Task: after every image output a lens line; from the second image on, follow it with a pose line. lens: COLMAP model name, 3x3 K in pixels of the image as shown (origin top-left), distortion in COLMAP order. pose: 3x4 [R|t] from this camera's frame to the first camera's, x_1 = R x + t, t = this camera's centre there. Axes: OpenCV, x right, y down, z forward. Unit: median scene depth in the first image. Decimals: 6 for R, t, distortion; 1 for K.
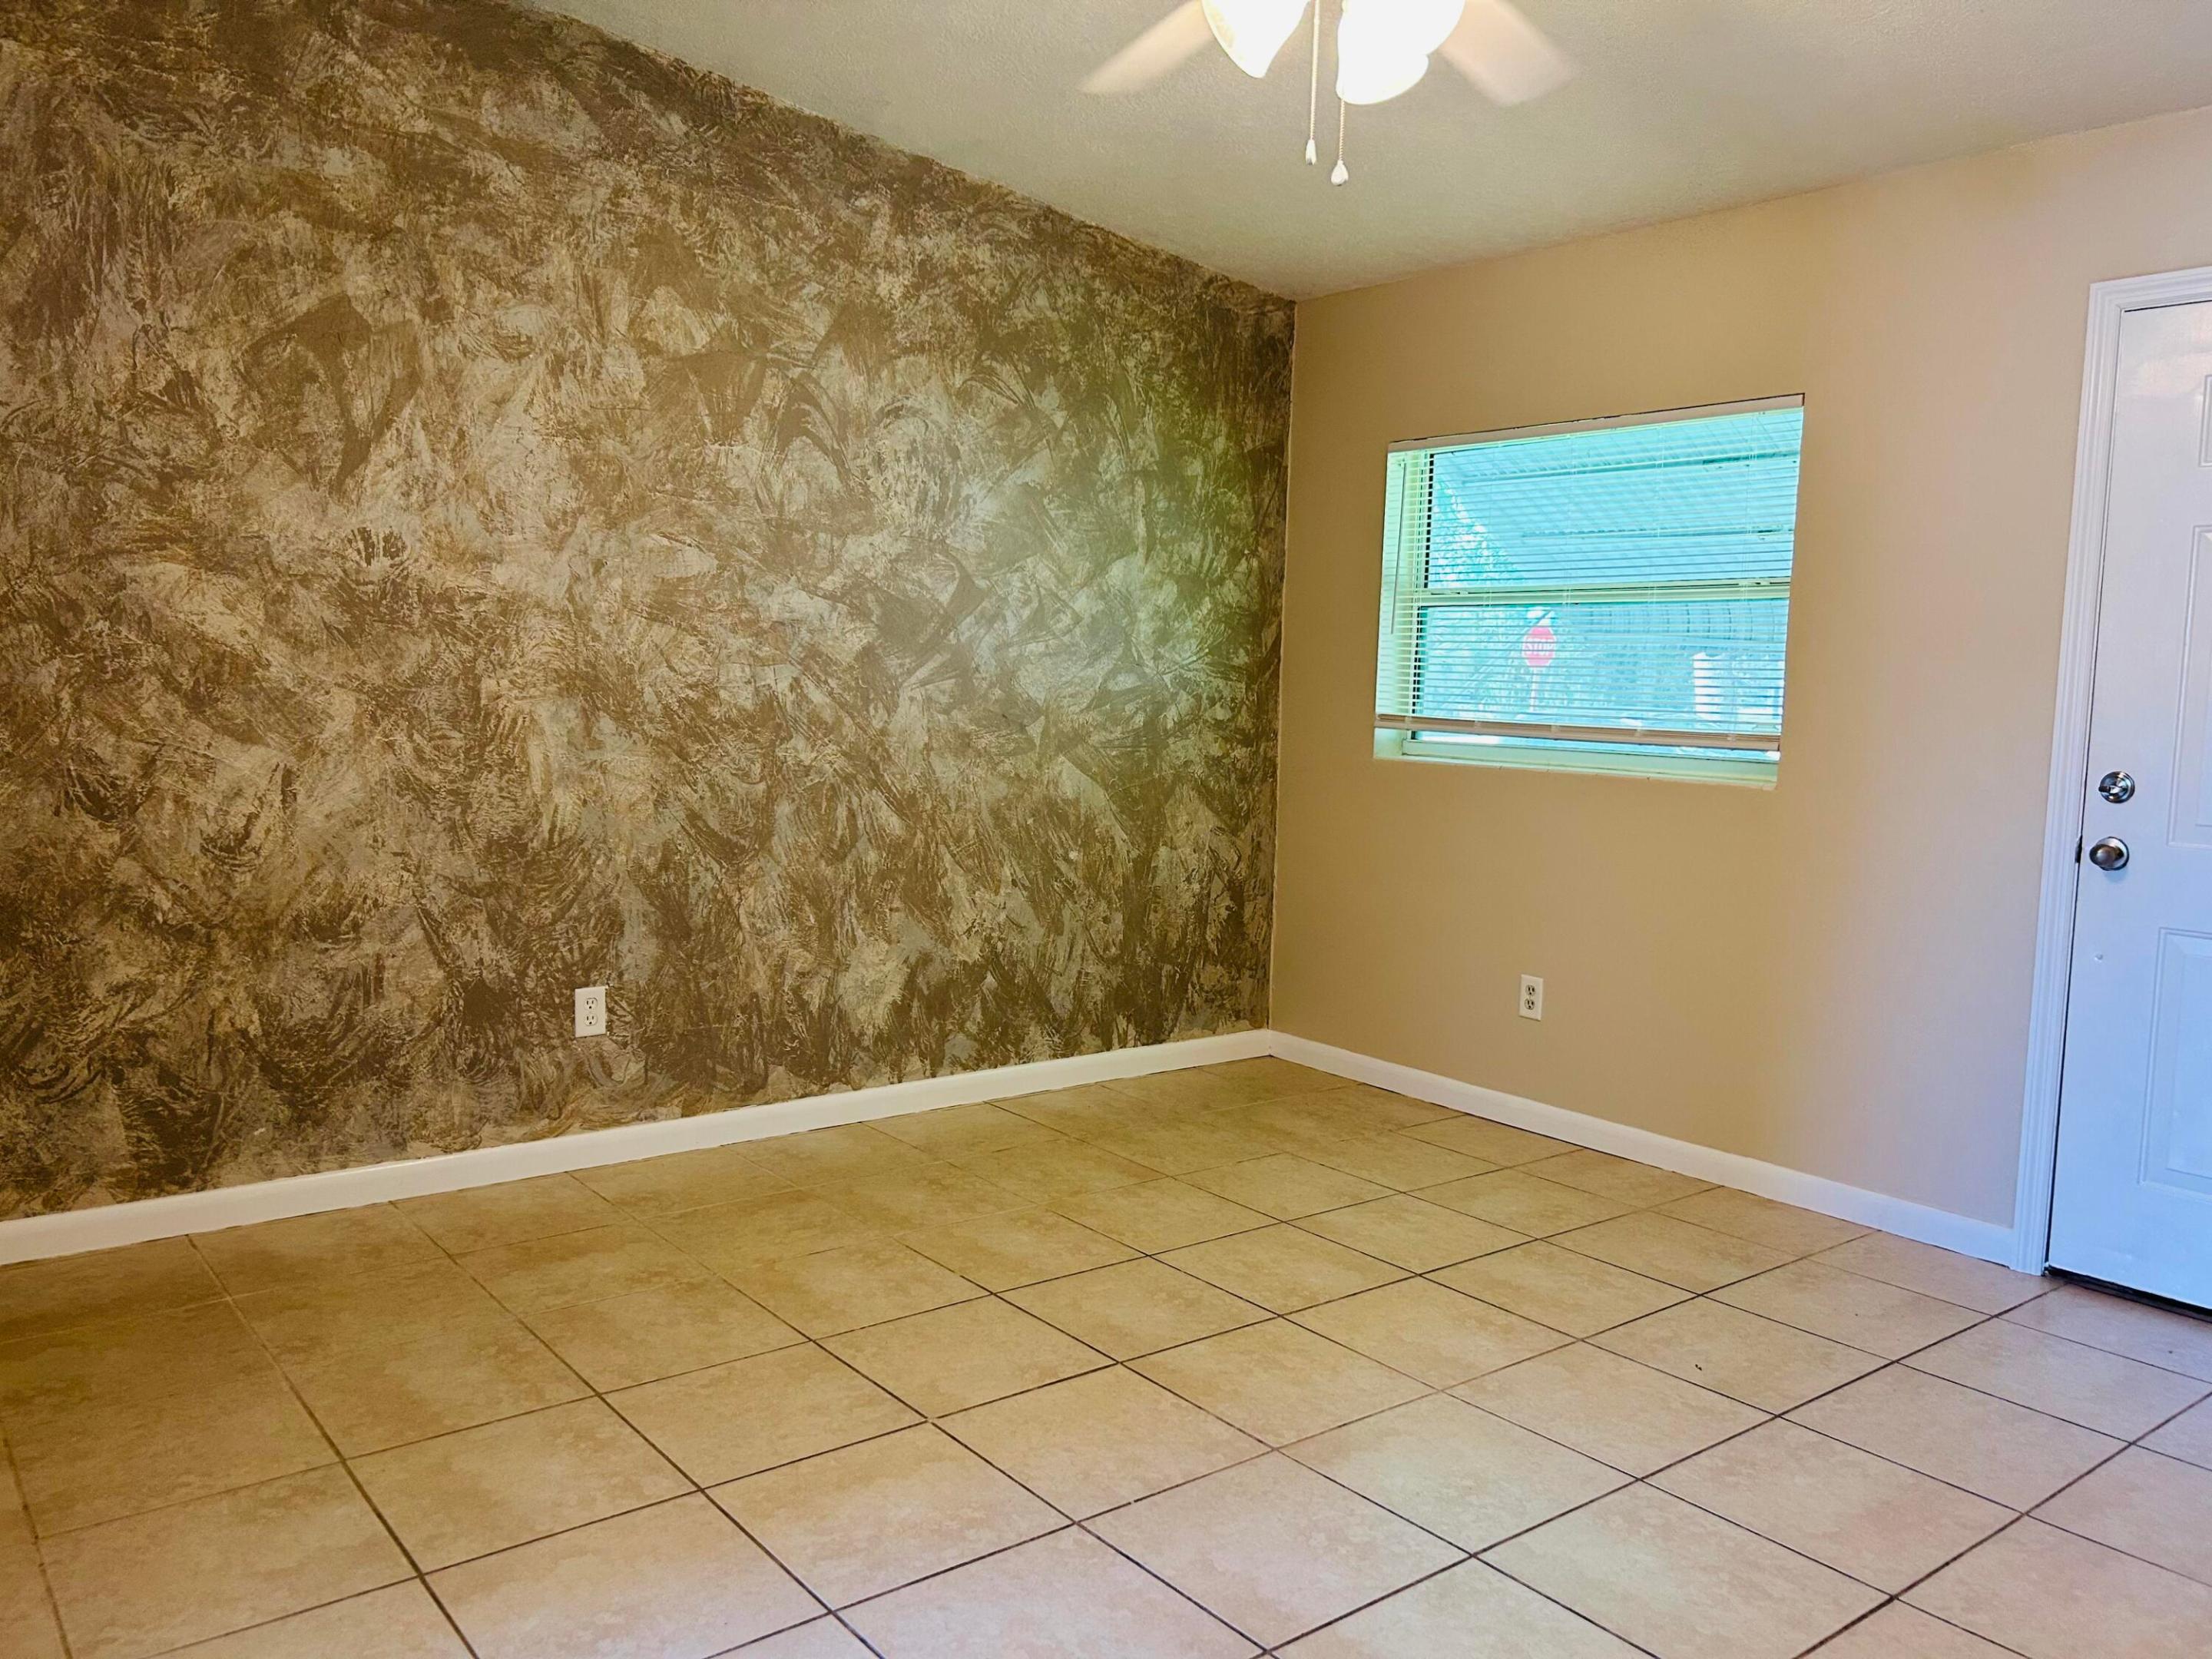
lens RADIAL K [[1678.3, 0, 1097.3], [0, 1678.3, 847.7], [0, 0, 1]] dist [0.037540, -0.003644]
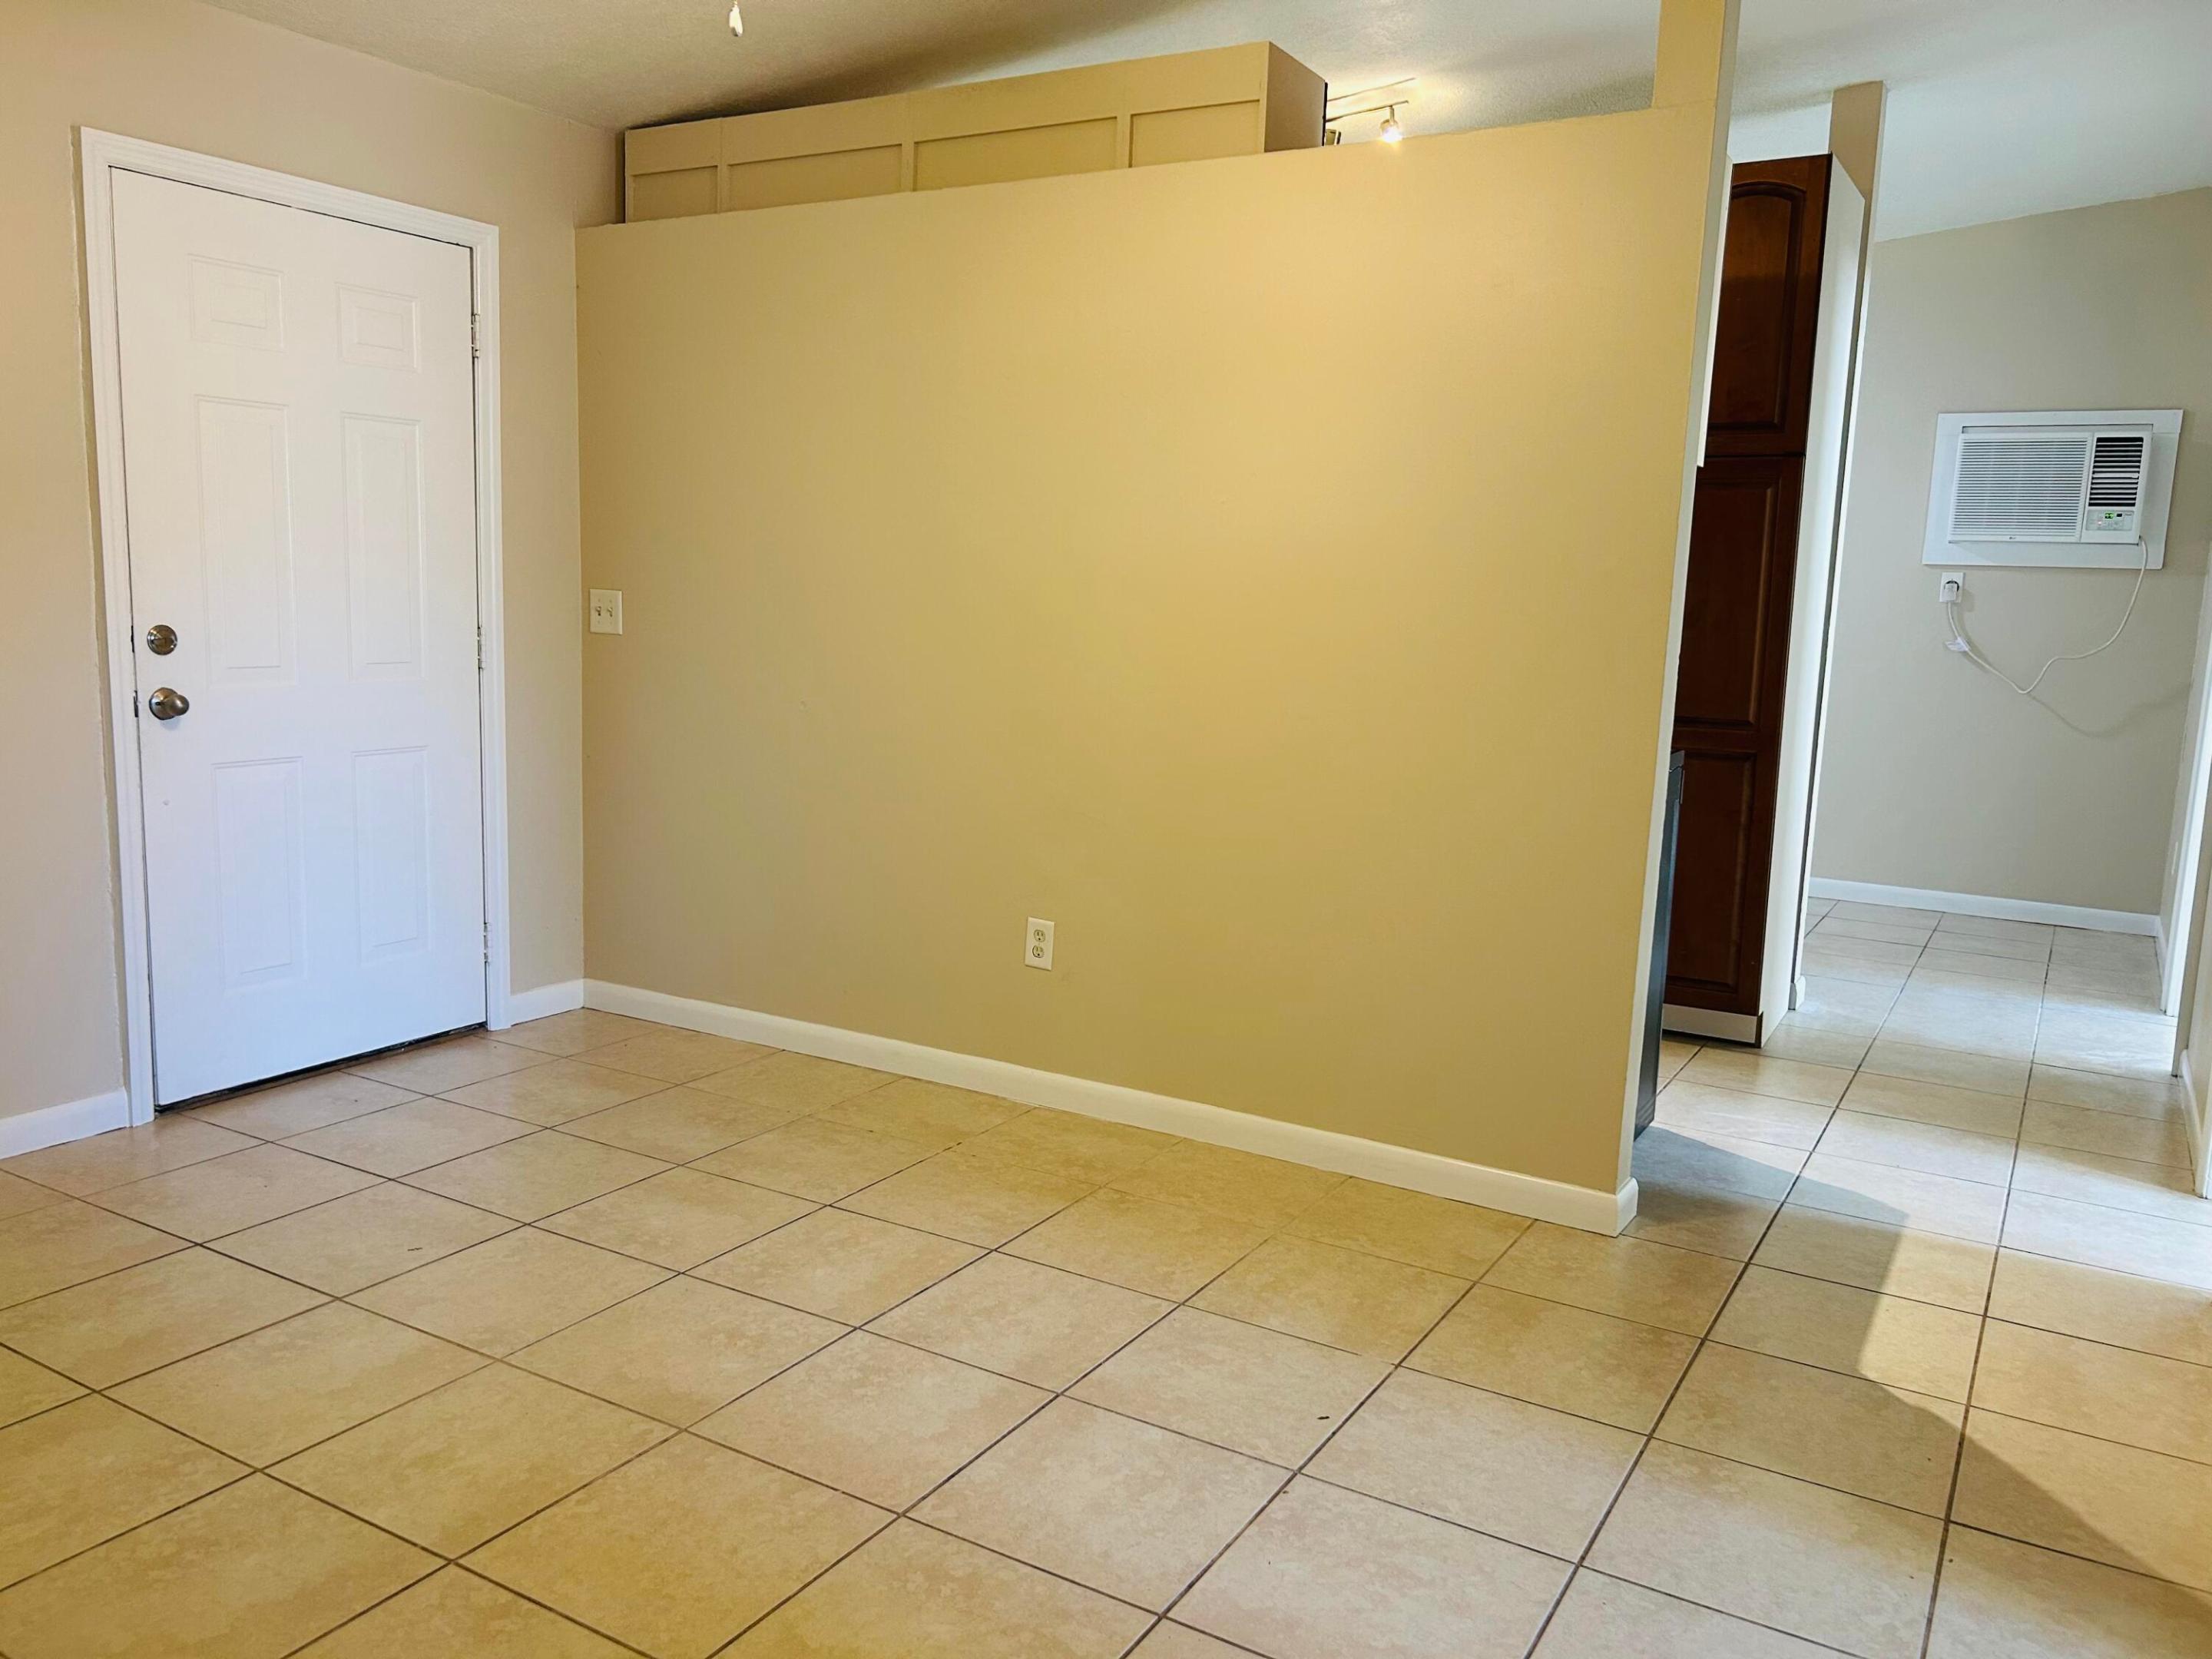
lens RADIAL K [[1678.3, 0, 1097.3], [0, 1678.3, 847.7], [0, 0, 1]] dist [0.037540, -0.003644]
pose [[-0.347376, -0.189859, 0.918304, -0.647772], [0.058344, 0.973016, 0.223241, -0.121939], [-0.935909, 0.131126, -0.326926, 0.900773]]
